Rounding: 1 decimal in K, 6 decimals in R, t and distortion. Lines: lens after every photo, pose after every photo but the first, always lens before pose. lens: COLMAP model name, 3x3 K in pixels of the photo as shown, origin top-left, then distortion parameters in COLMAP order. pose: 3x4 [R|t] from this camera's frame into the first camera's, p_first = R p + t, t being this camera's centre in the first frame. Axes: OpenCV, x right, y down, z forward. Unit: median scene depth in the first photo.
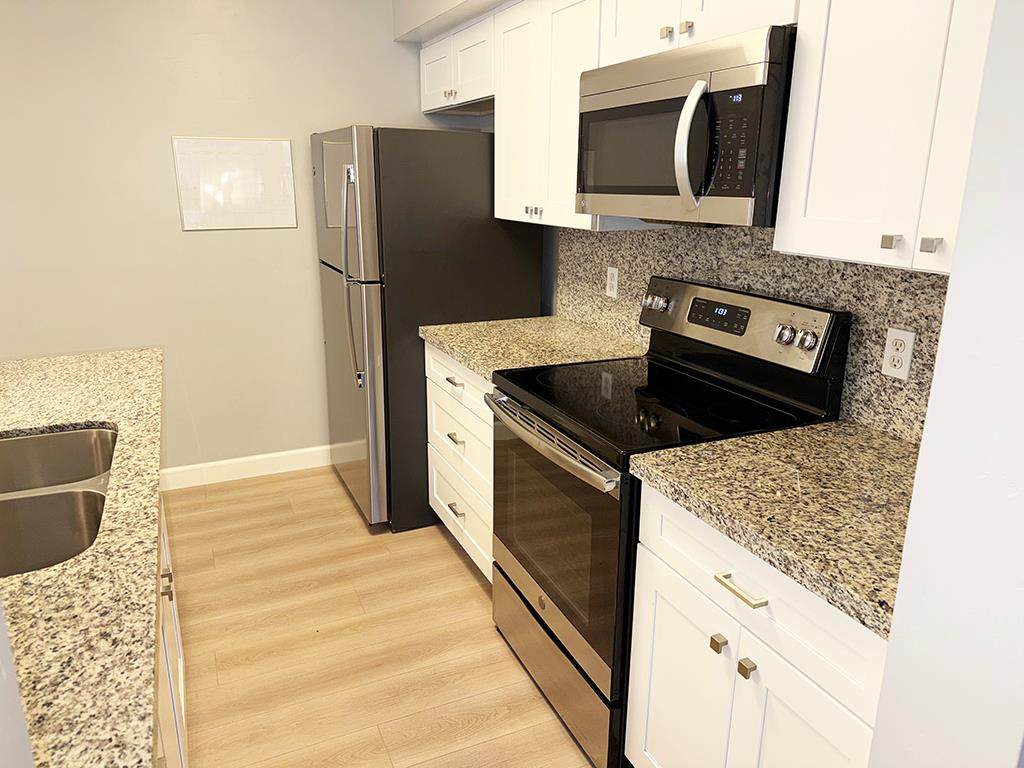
lens RADIAL K [[719.2, 0, 505.4], [0, 719.2, 380.0], [0, 0, 1]] dist [0.091750, -0.135461]
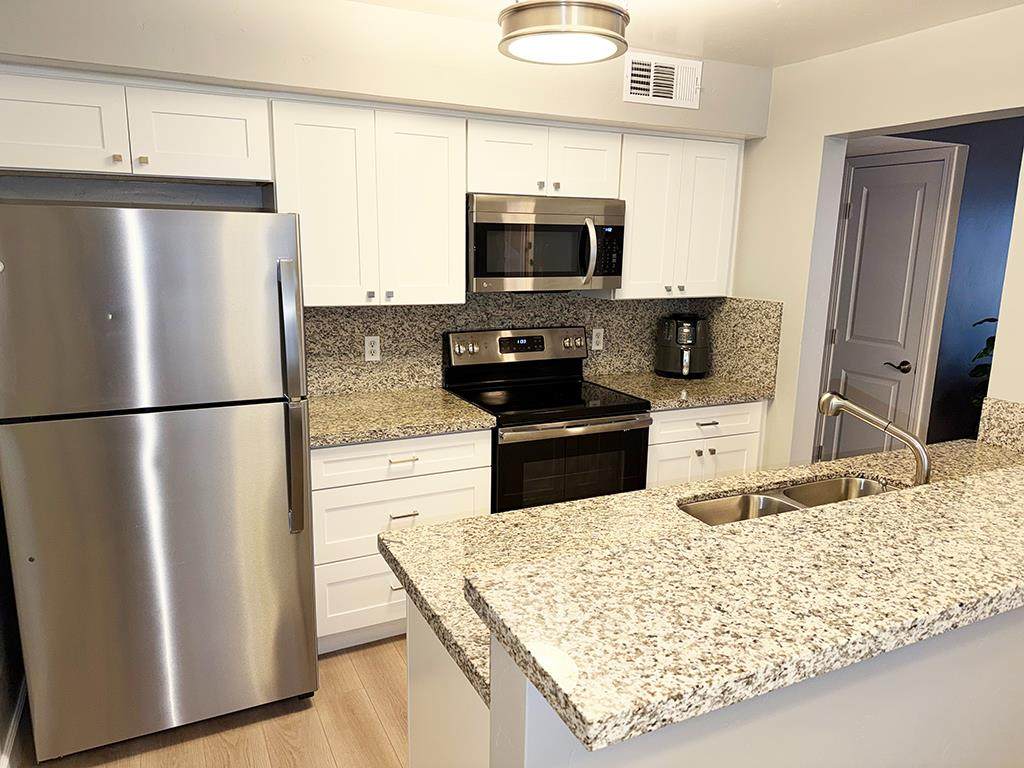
lens RADIAL K [[719.2, 0, 505.4], [0, 719.2, 380.0], [0, 0, 1]] dist [0.091750, -0.135461]
pose [[-0.036684, -0.190425, 0.981016, -1.098859], [0.253920, 0.947682, 0.193450, -0.276230], [-0.966529, 0.256196, 0.013588, 0.831325]]
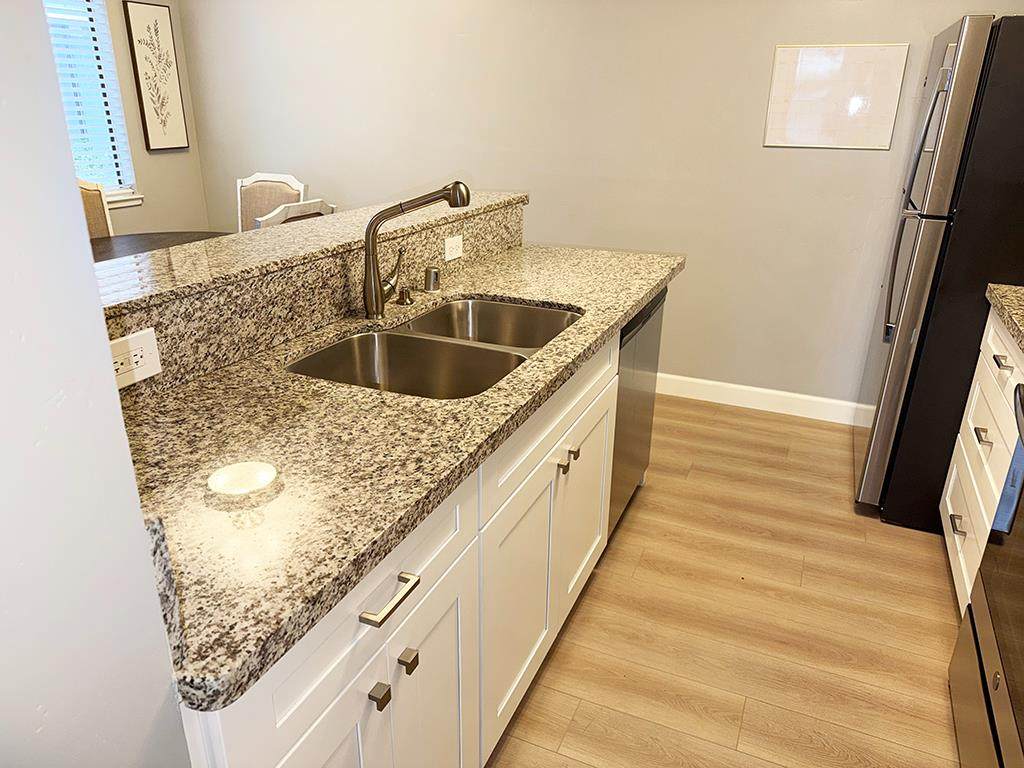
lens RADIAL K [[719.2, 0, 505.4], [0, 719.2, 380.0], [0, 0, 1]] dist [0.091750, -0.135461]
pose [[0.657977, 0.272168, -0.702133, 0.126929], [-0.210052, 0.961727, 0.175952, -0.004418], [0.723149, 0.031711, 0.689964, 0.110437]]
